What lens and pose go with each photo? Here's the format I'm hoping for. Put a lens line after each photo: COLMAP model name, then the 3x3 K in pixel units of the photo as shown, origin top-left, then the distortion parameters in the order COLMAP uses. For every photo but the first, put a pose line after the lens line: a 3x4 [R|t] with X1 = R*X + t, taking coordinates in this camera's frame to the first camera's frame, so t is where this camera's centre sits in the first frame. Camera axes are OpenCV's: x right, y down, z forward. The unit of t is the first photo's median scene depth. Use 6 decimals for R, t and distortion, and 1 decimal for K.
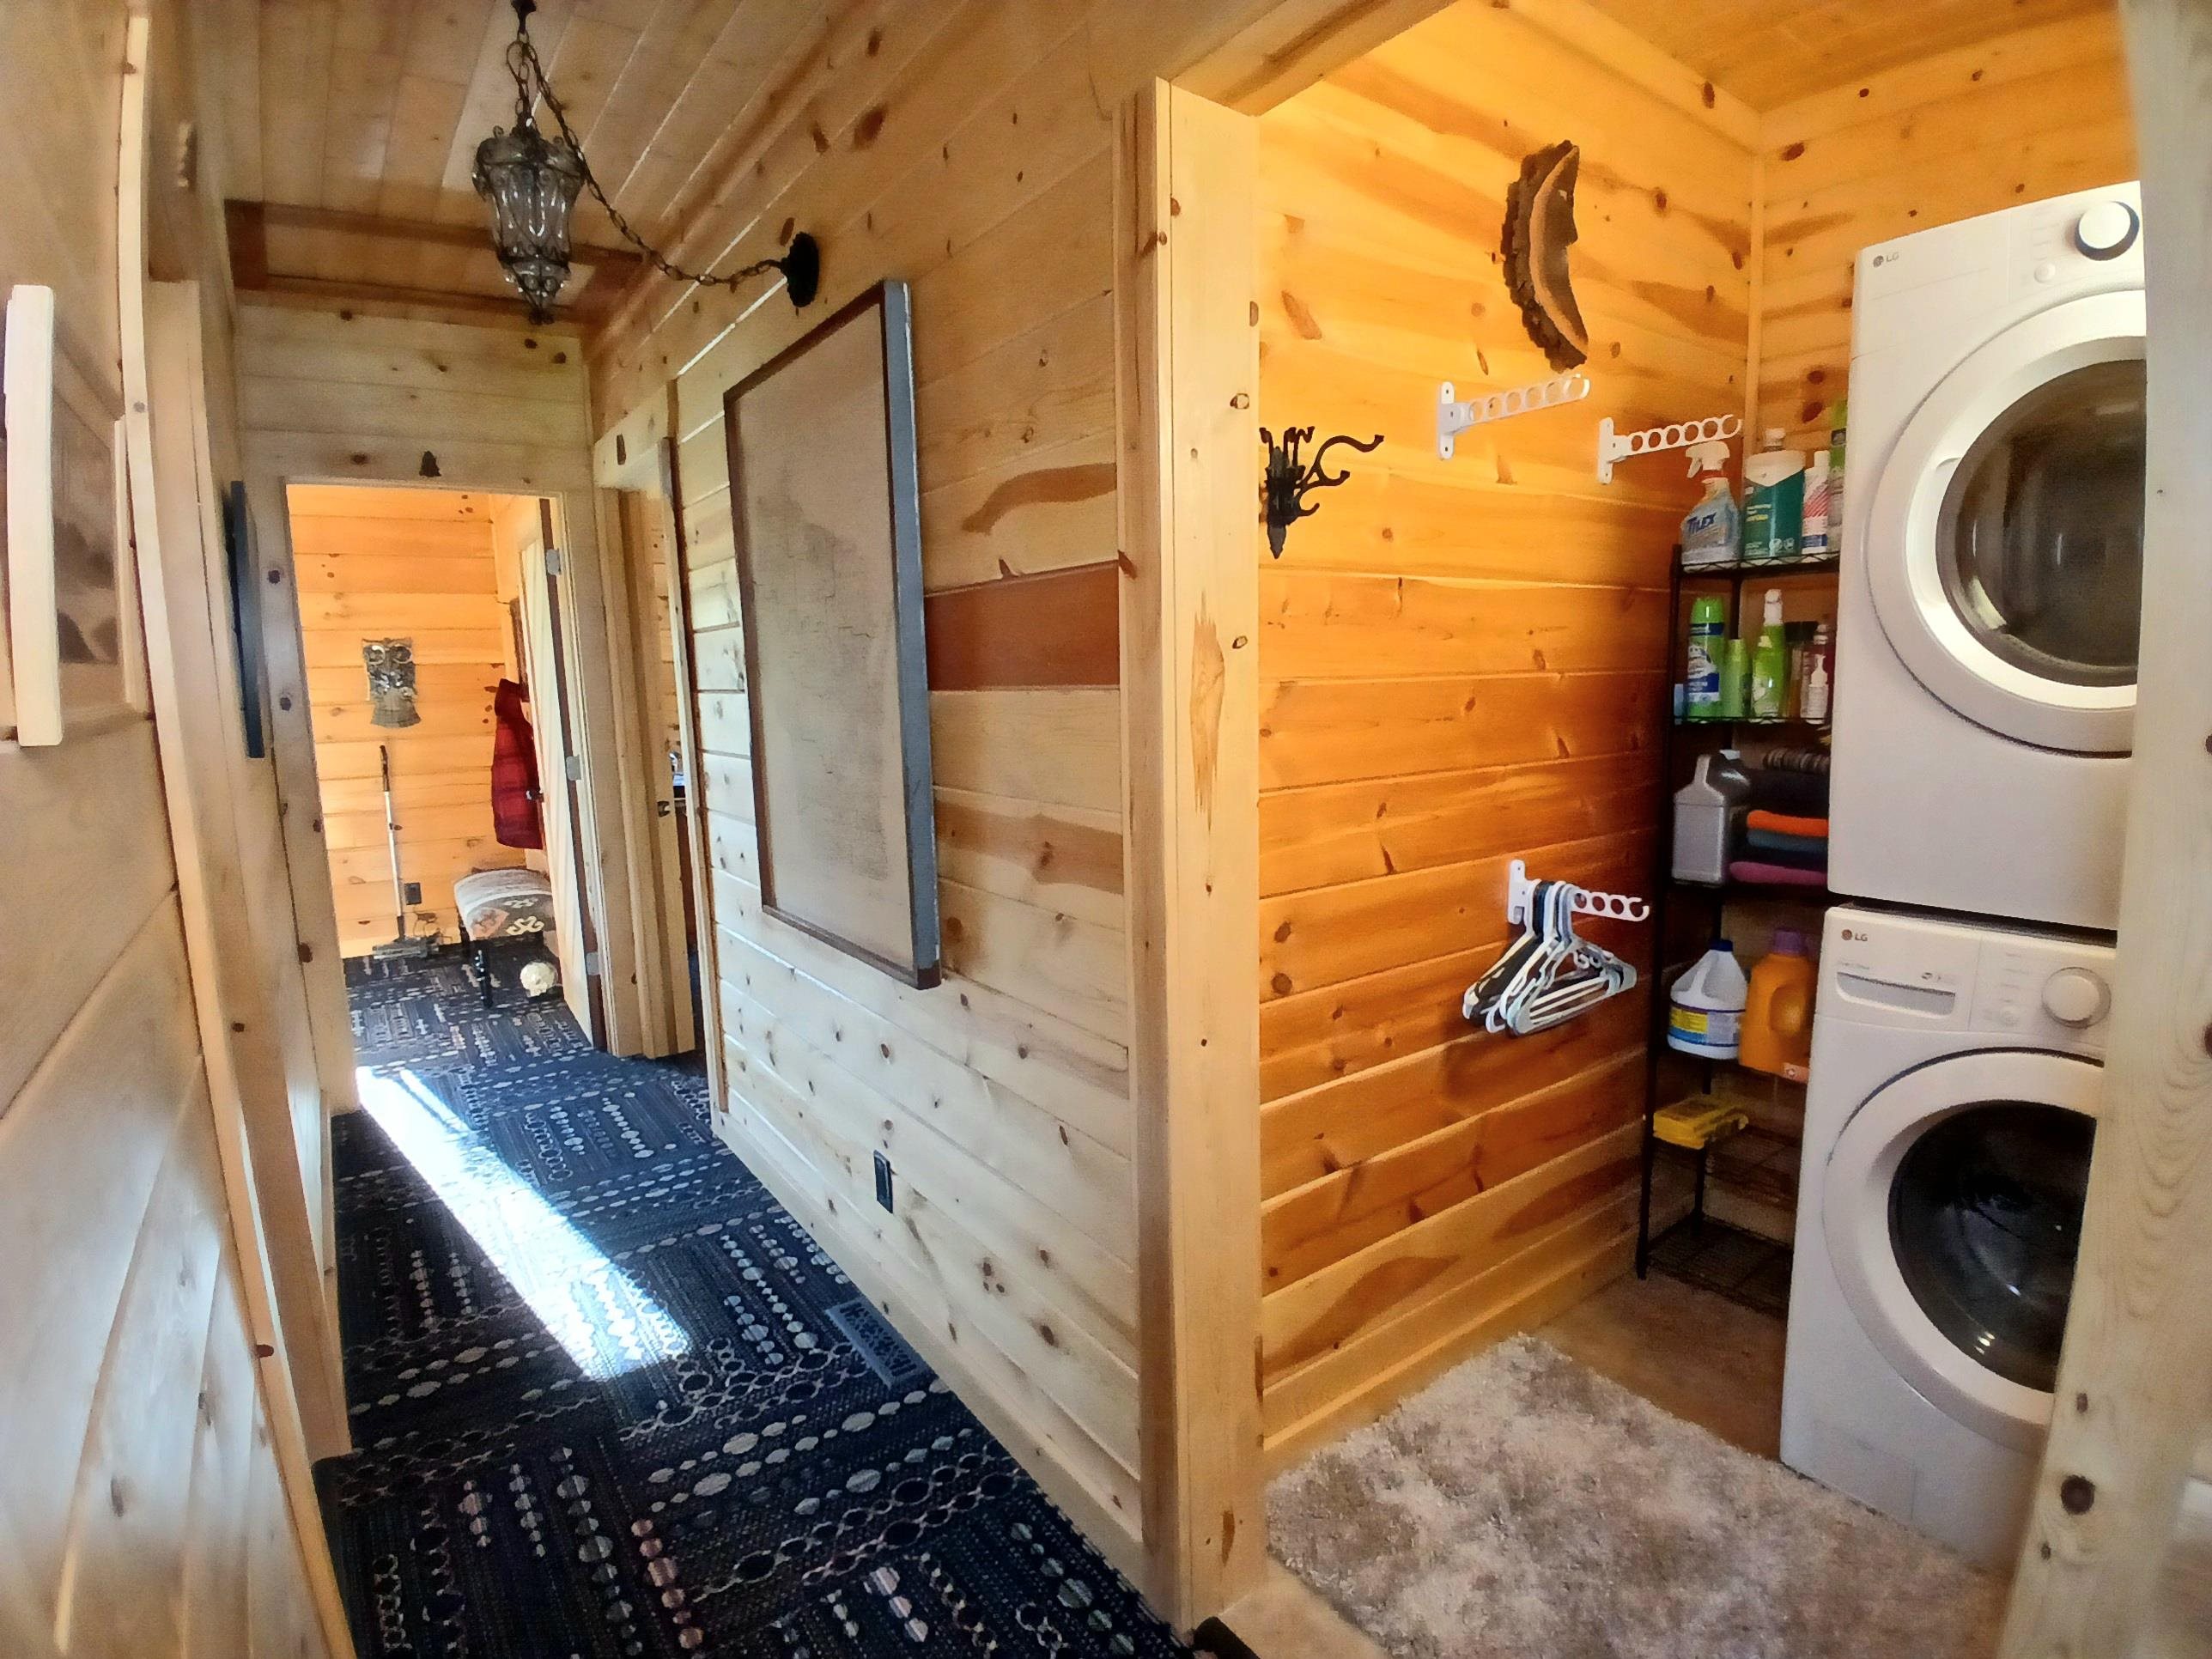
lens RADIAL K [[1092.5, 0, 1095.6], [0, 1092.5, 826.1], [0, 0, 1]] dist [0.002693, -0.043290]
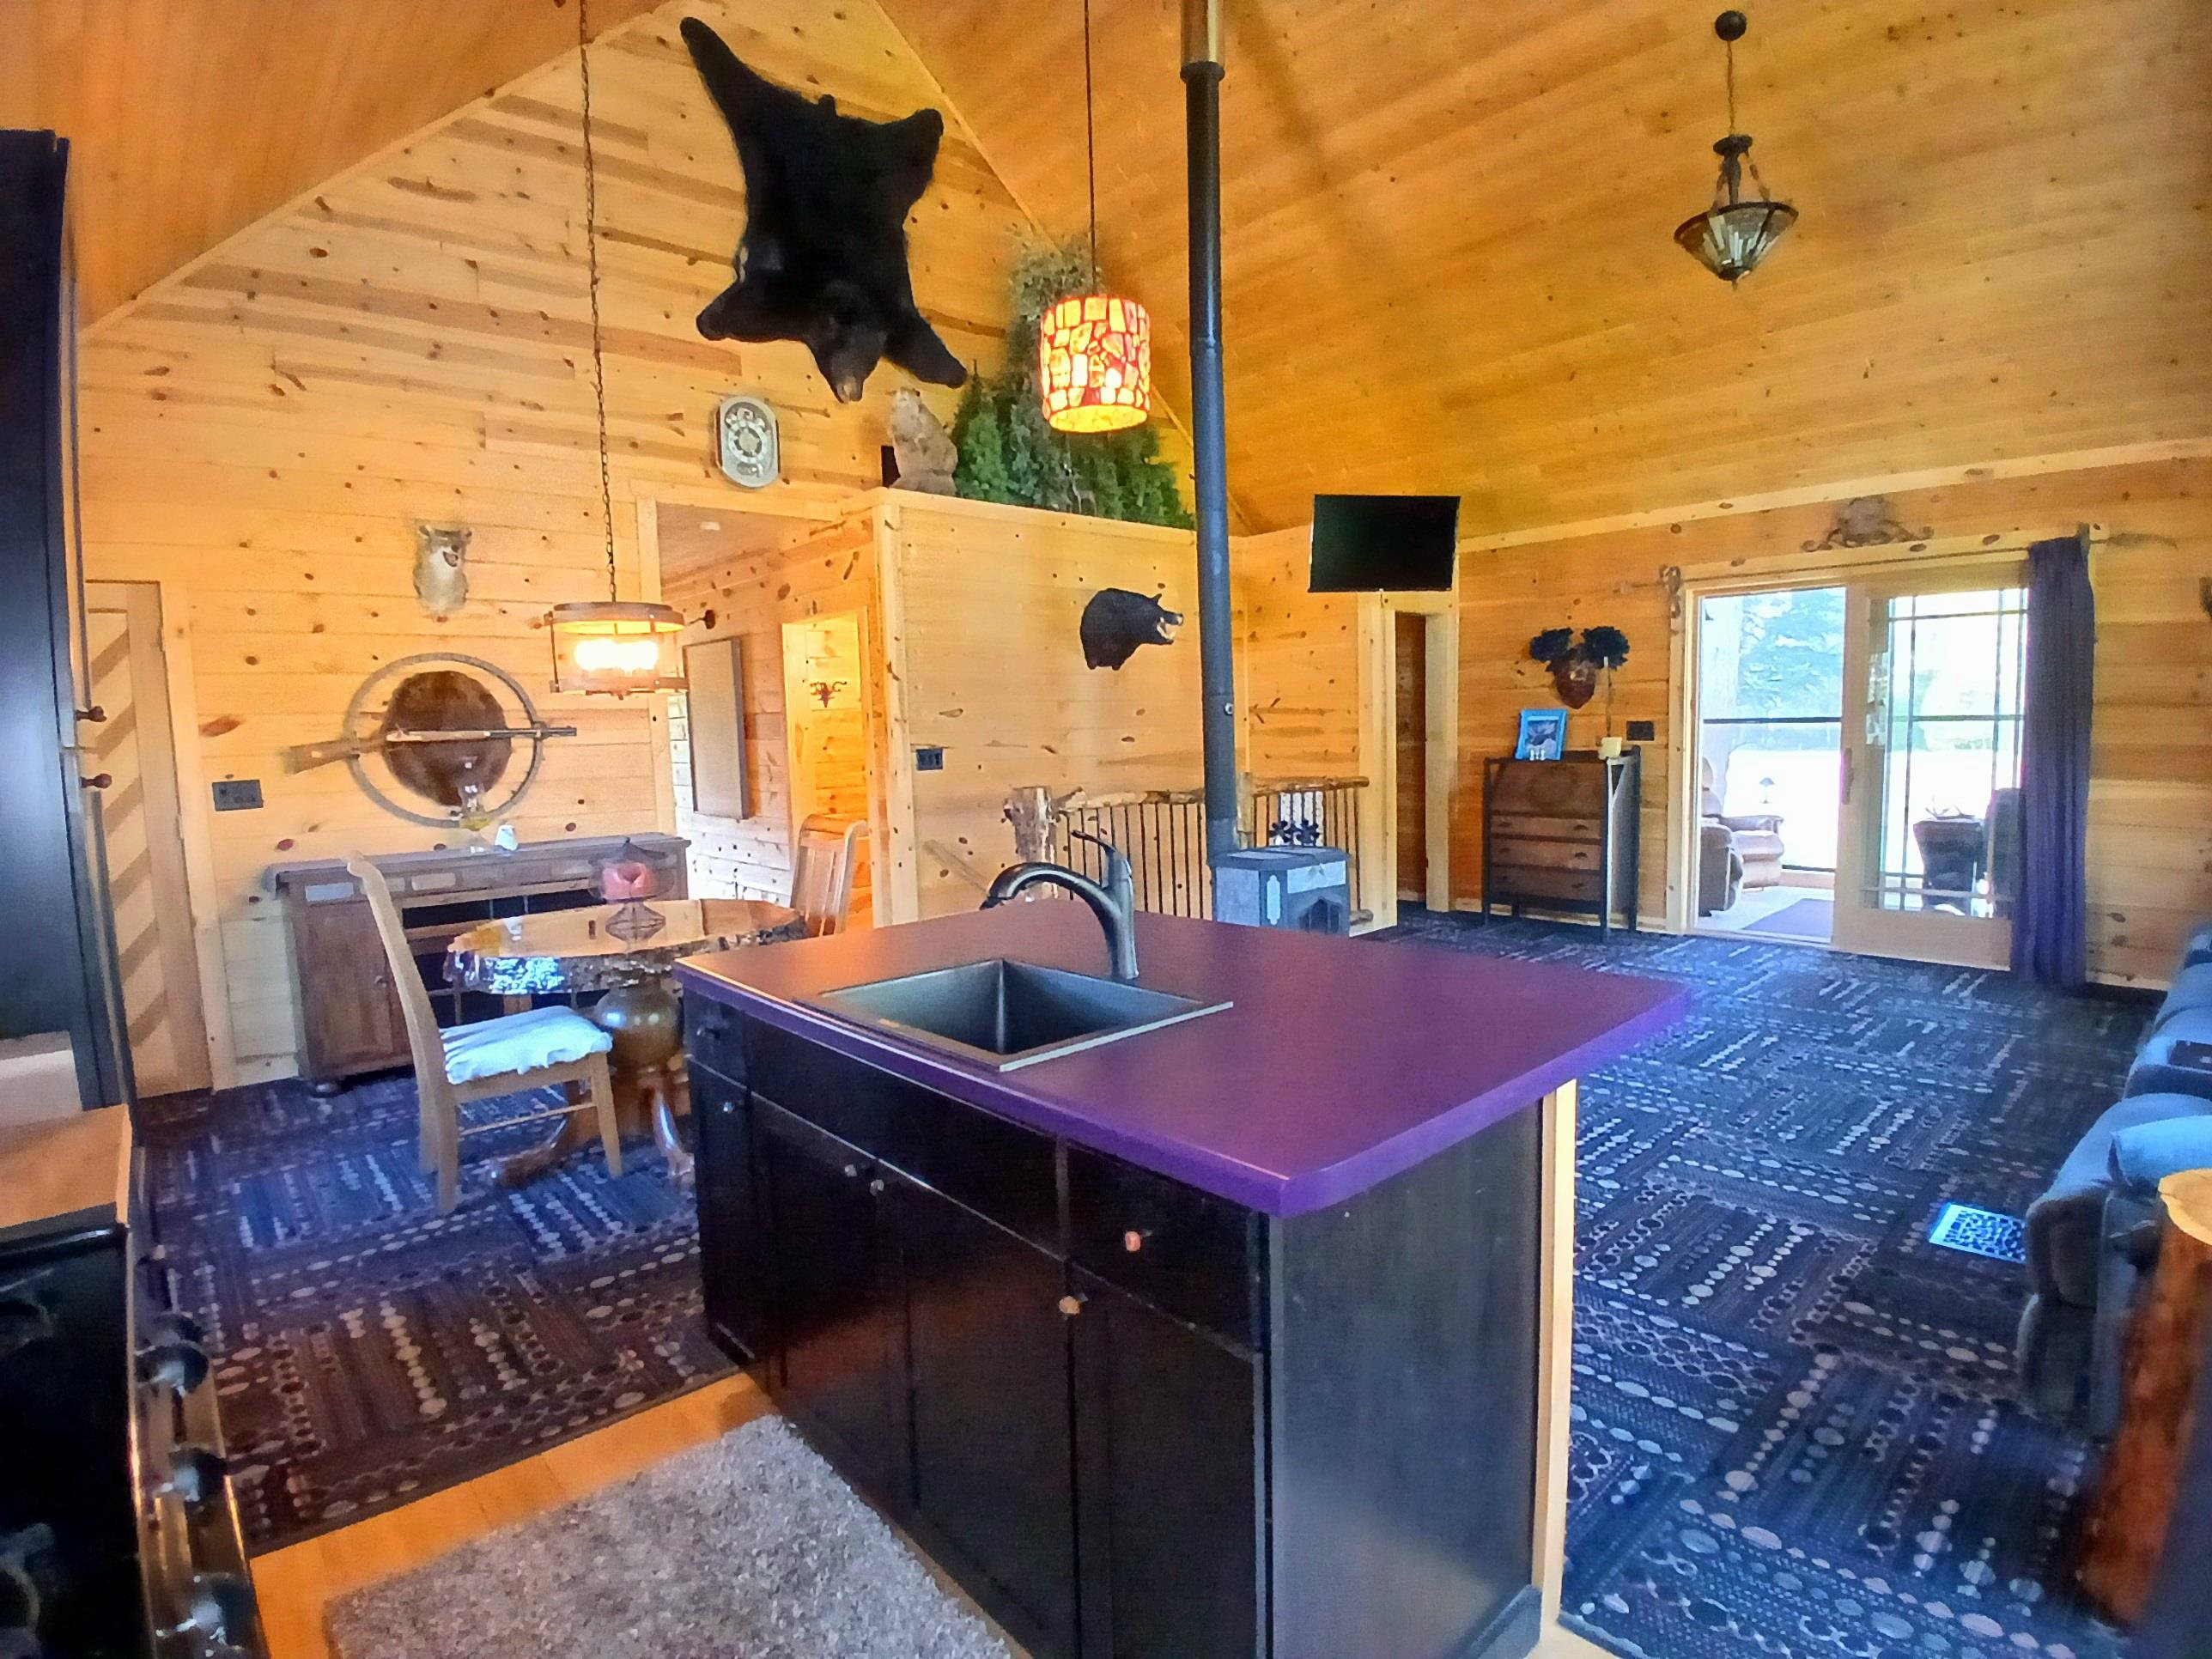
lens RADIAL K [[1092.5, 0, 1106.2], [0, 1092.5, 838.6], [0, 0, 1]] dist [0.002693, -0.043290]
pose [[0.993509, -0.016718, 0.112518, 0.586096], [0.020559, 0.999242, -0.033061, 0.330721], [-0.111880, 0.035160, 0.993100, -2.578752]]
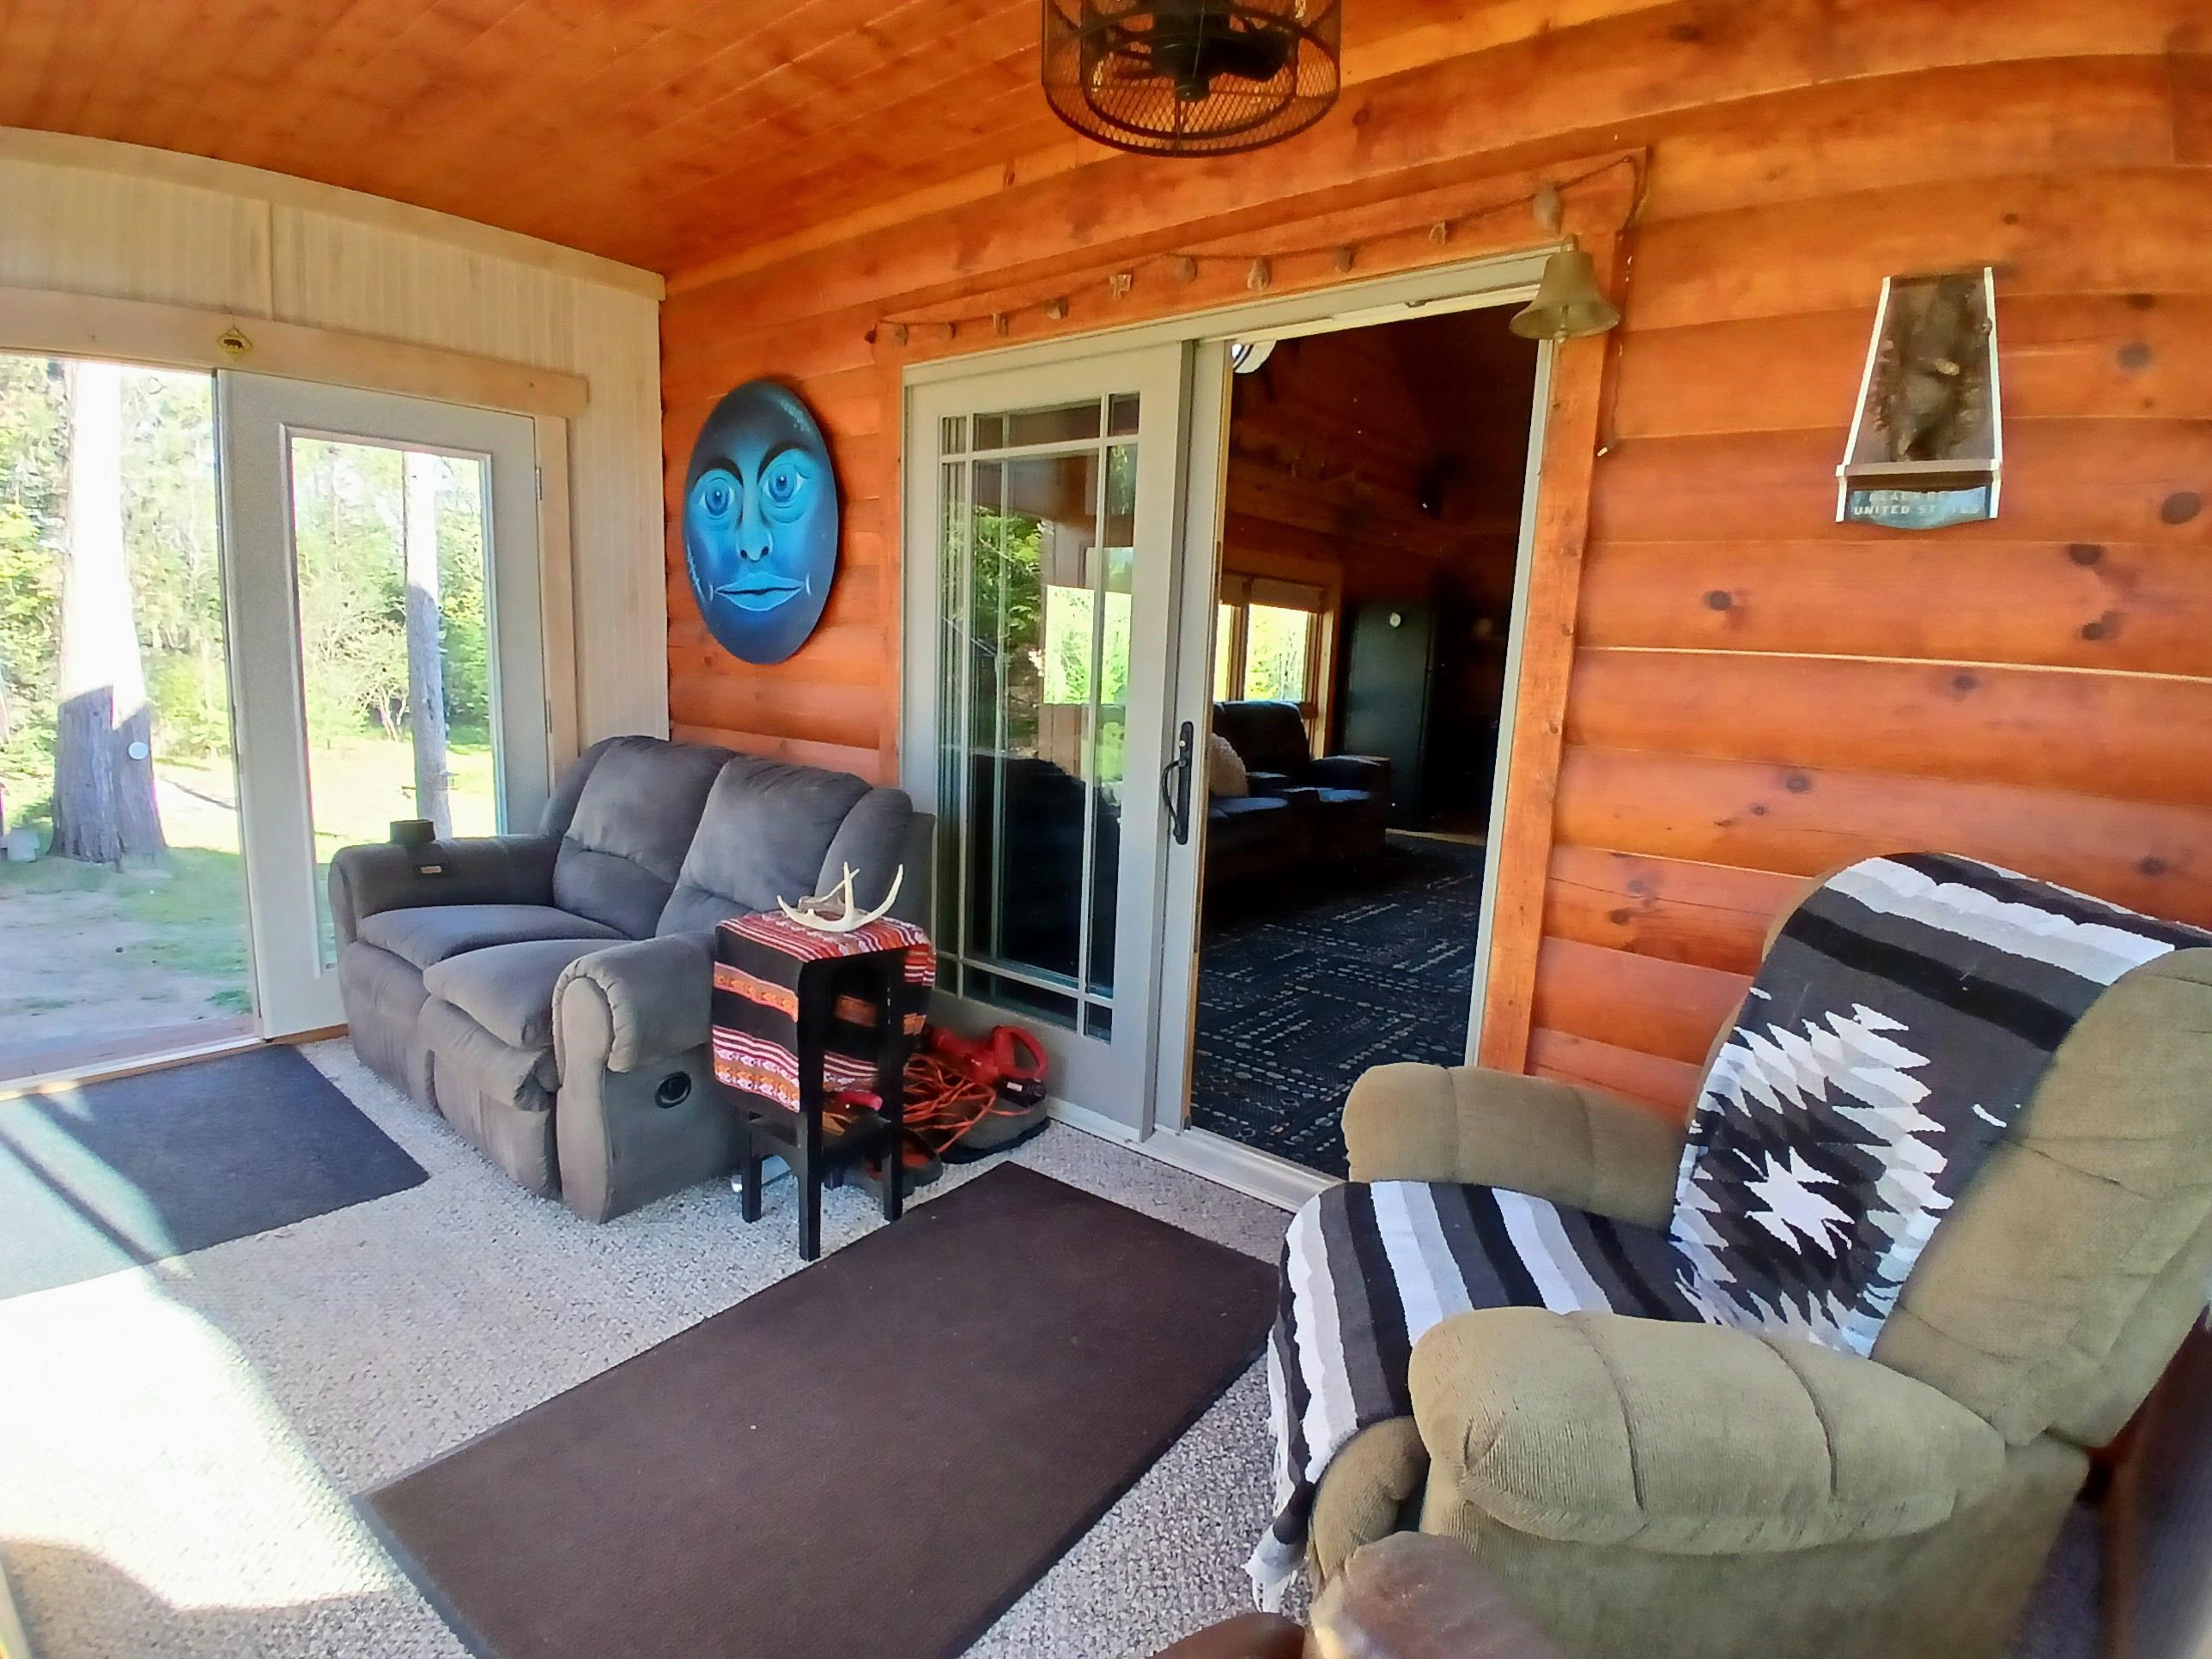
lens RADIAL K [[1092.5, 0, 1112.0], [0, 1092.5, 846.3], [0, 0, 1]] dist [0.002693, -0.043290]
pose [[-0.960052, 0.028837, -0.278332, 3.221049], [-0.060249, 0.950044, 0.306247, -0.194358], [0.273258, 0.310782, -0.910354, 1.103442]]
